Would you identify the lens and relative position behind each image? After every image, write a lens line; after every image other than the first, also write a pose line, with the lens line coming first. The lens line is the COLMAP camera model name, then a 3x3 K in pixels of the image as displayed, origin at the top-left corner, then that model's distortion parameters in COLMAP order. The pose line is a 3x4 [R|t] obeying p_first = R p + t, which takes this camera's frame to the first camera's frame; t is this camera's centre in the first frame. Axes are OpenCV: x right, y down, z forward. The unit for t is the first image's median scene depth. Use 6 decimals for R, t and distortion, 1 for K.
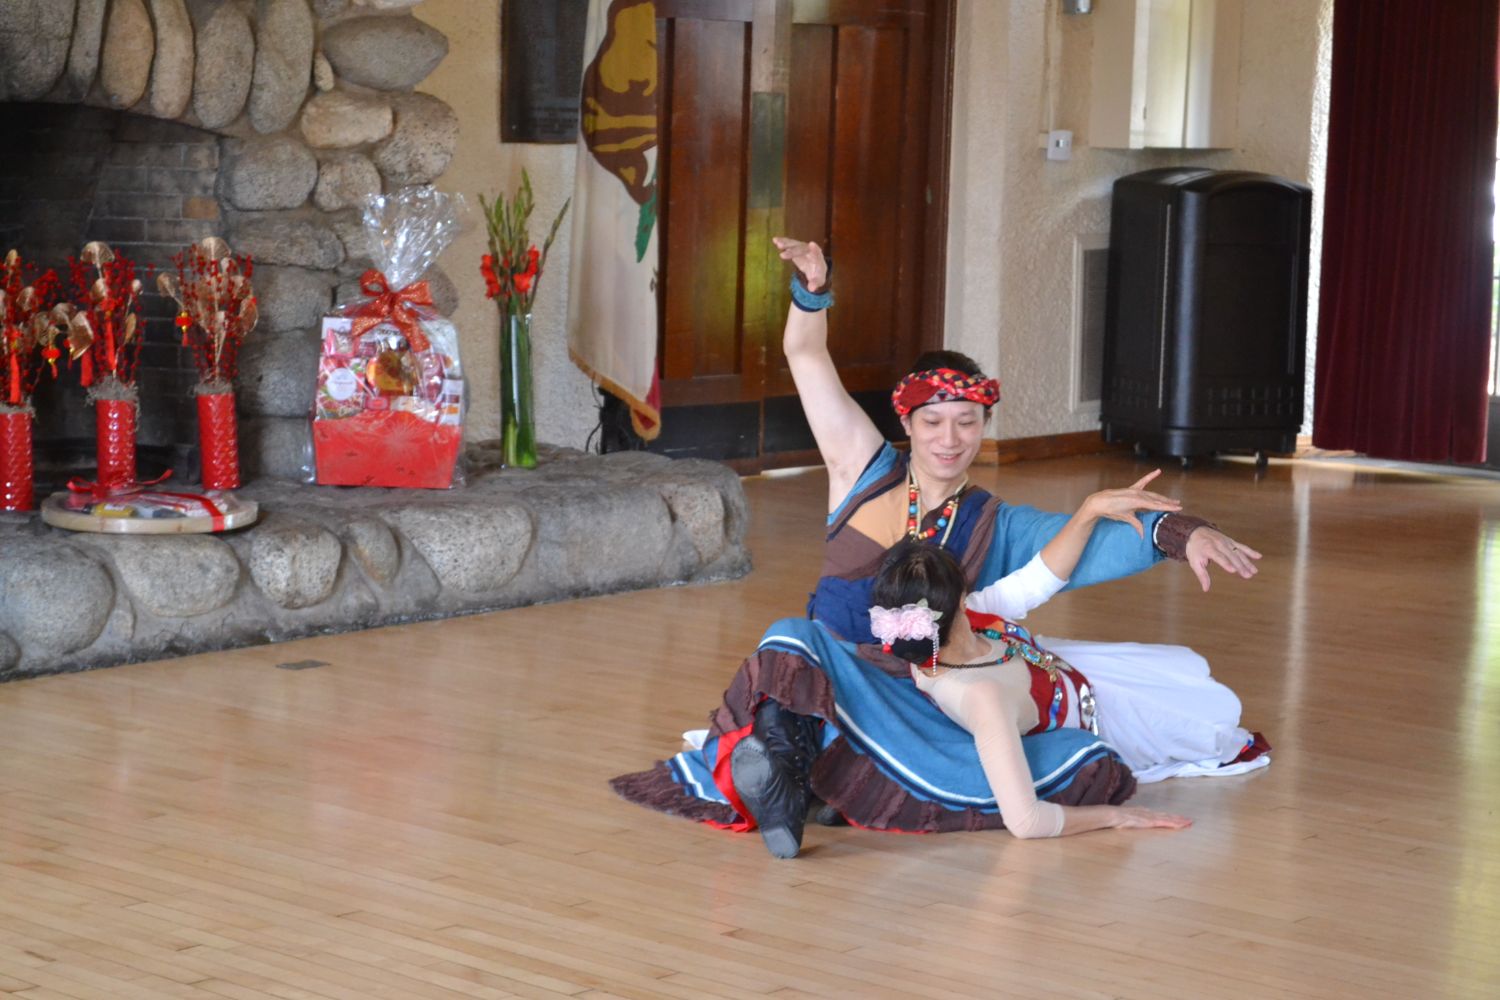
lens RADIAL K [[3481.1, 0, 750.0], [0, 3481.1, 500.0], [0, 0, 1]] dist [-0.014002, -0.004121]
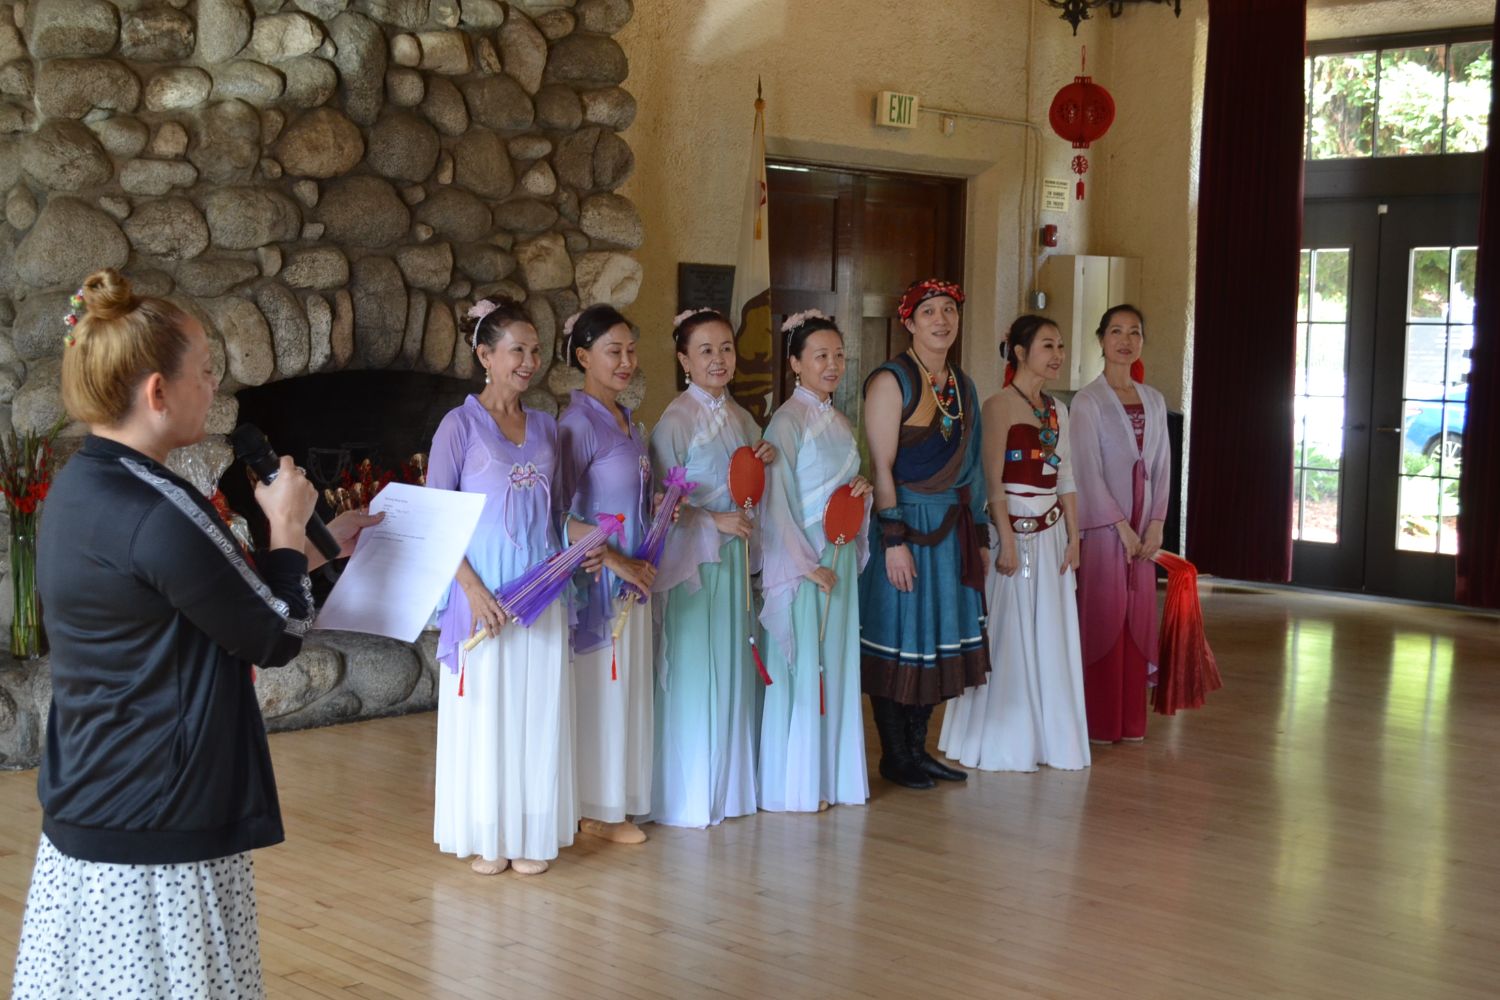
lens RADIAL K [[2050.6, 0, 750.0], [0, 2050.6, 500.0], [0, 0, 1]] dist [-0.021731, 0.022806]
pose [[0.997592, -0.003671, -0.069255, 0.034760], [0.000498, 0.998951, -0.045783, -0.007110], [0.069351, 0.045639, 0.996548, 0.038265]]
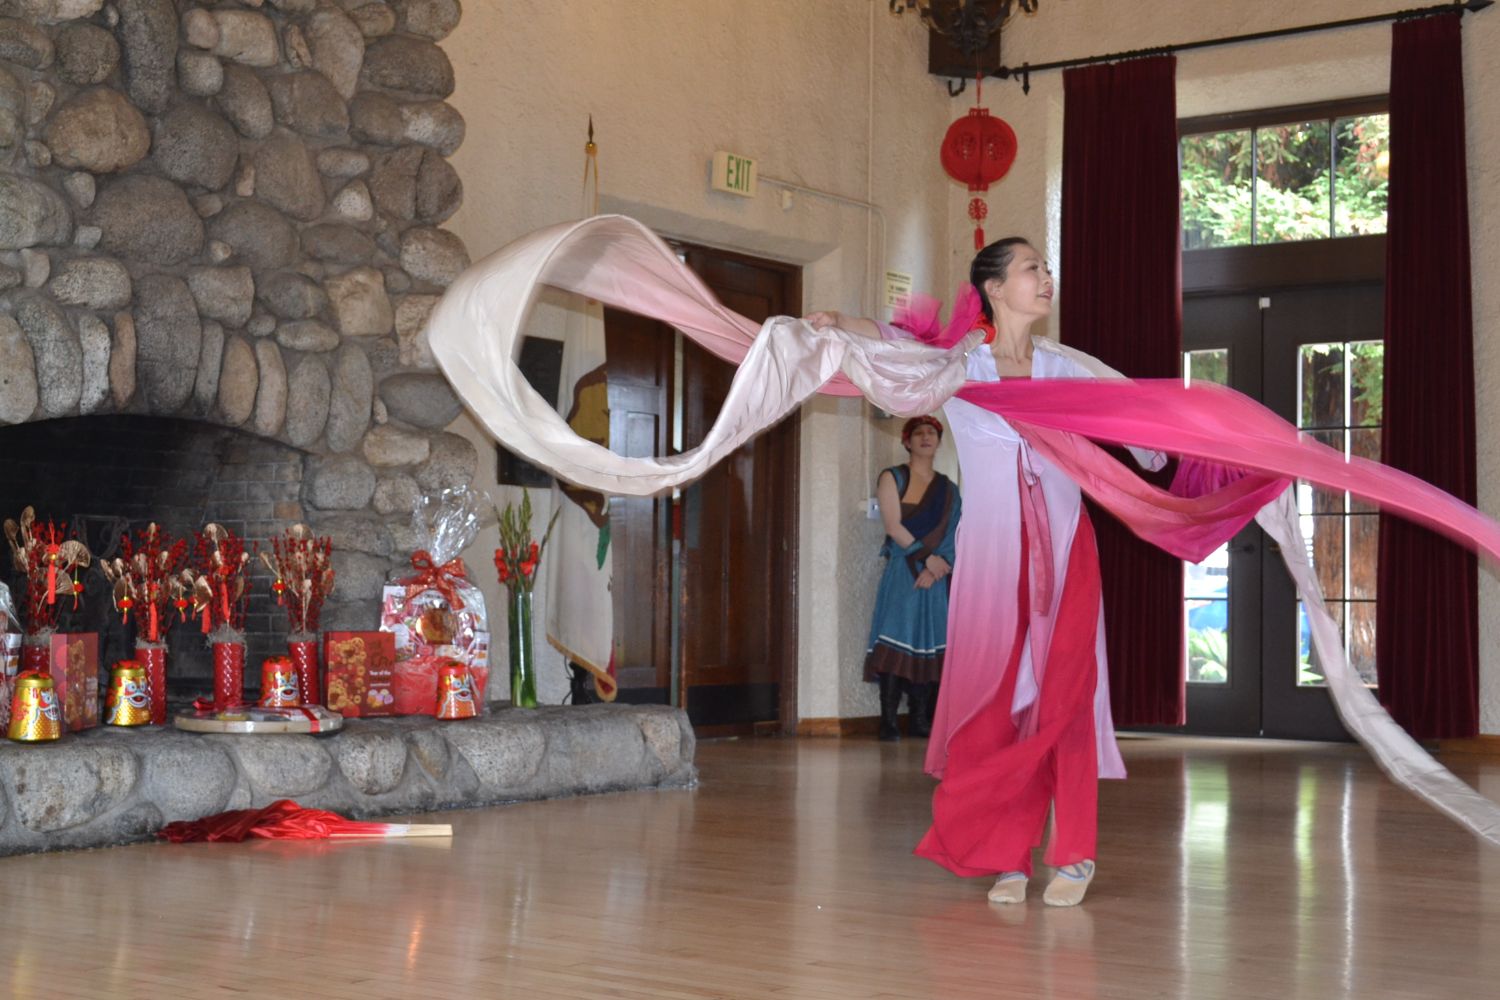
lens RADIAL K [[2262.6, 0, 750.0], [0, 2262.6, 500.0], [0, 0, 1]] dist [-0.022991, 0.008395]
pose [[0.996110, -0.016110, 0.086633, -0.057630], [0.030033, 0.986349, -0.161907, 0.058509], [-0.082842, 0.163879, 0.982996, 0.137078]]
